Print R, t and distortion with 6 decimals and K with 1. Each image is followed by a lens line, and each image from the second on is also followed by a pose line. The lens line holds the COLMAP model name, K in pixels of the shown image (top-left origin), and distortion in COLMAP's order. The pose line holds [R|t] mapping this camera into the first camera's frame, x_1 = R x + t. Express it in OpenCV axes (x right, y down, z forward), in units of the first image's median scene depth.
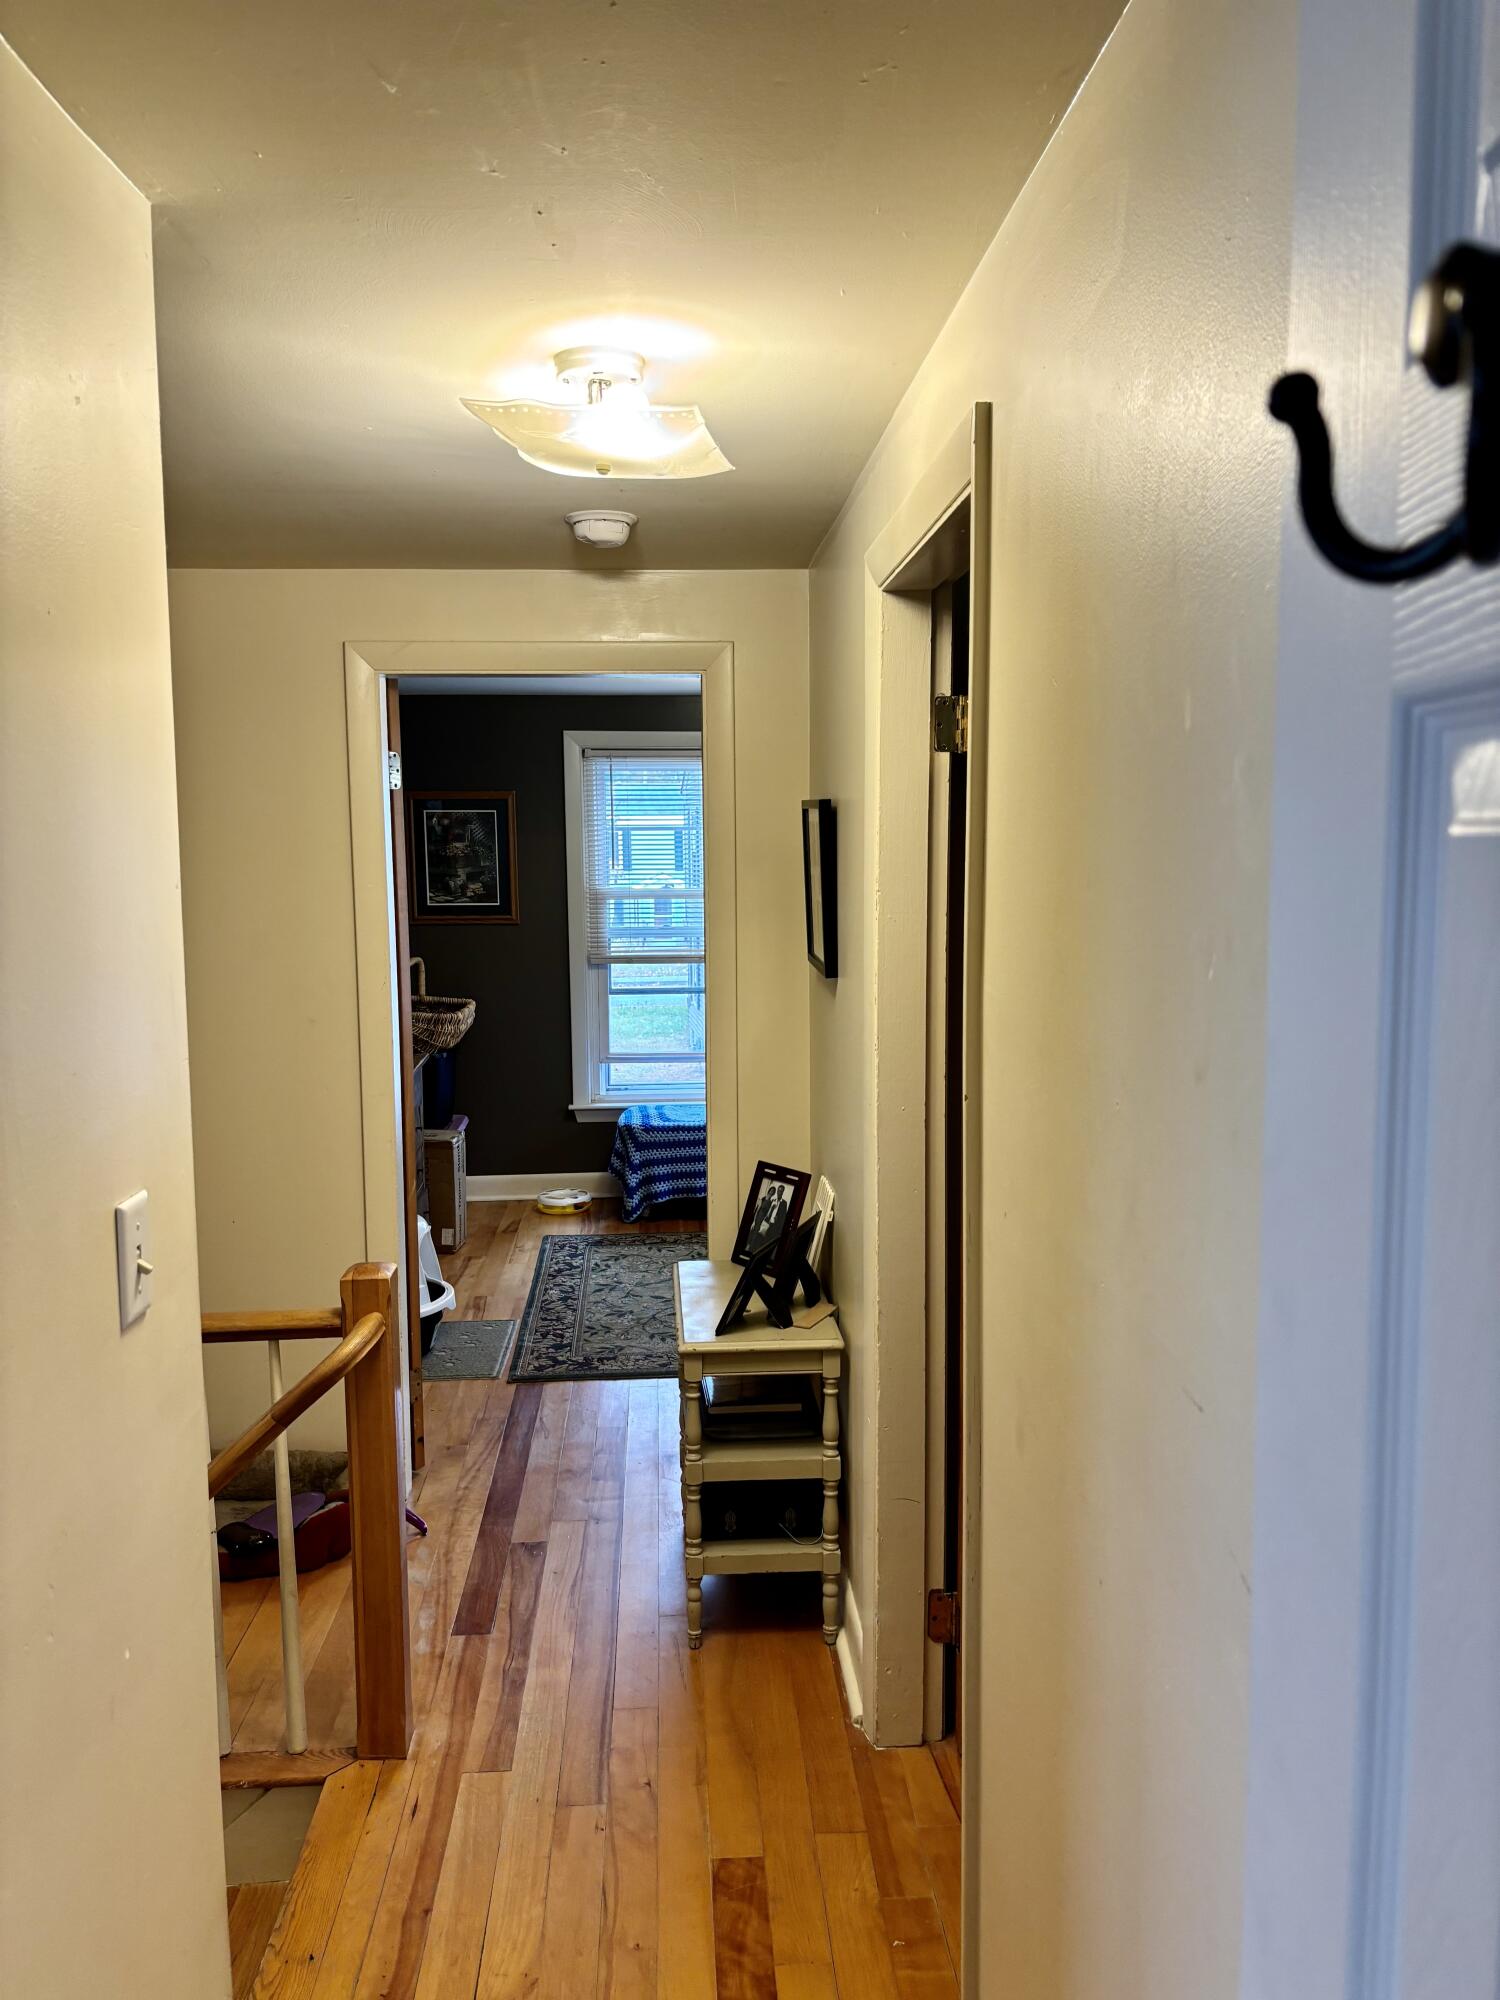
lens RADIAL K [[1519.0, 0, 750.0], [0, 1519.0, 1000.0], [0, 0, 1]] dist [0.093991, -0.131841]
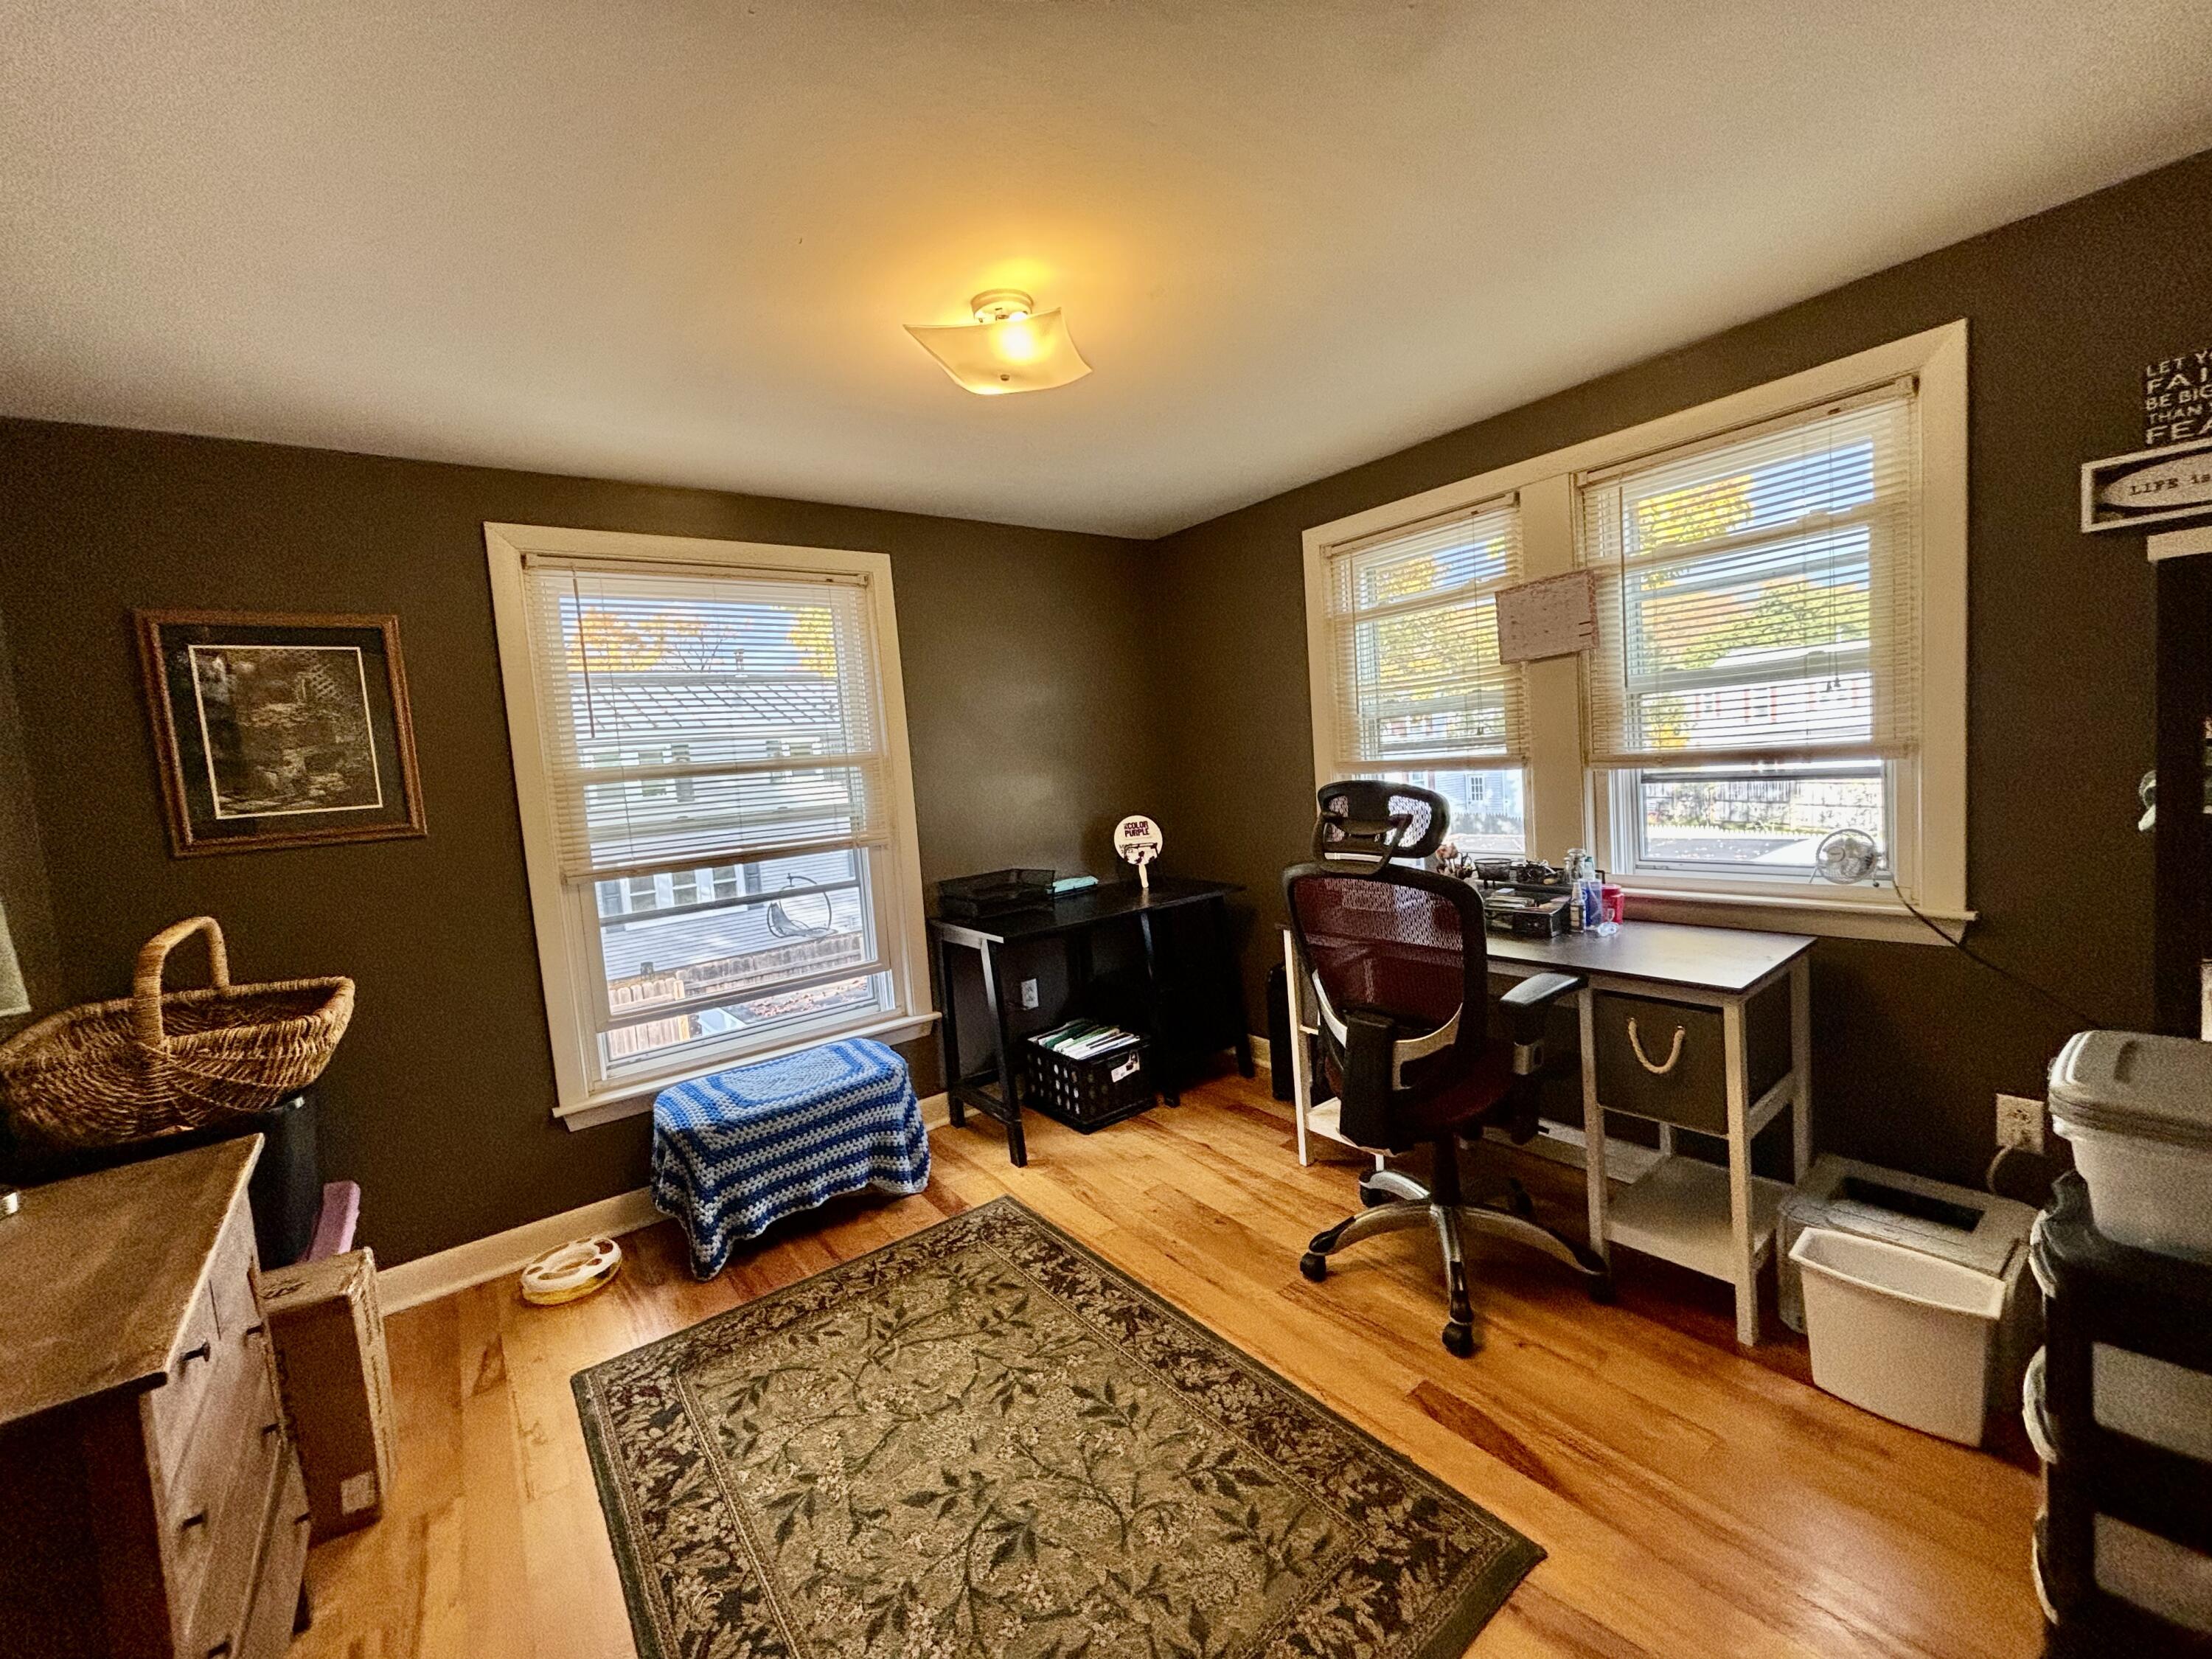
lens RADIAL K [[896.5, 0, 1106.0], [0, 896.5, 829.5], [0, 0, 1]] dist [-0.024674, 0.014994]
pose [[0.830013, -0.097801, 0.549102, -0.127381], [0.123566, 0.992286, -0.010042, -0.016645], [-0.543884, 0.076186, 0.835695, 0.586263]]
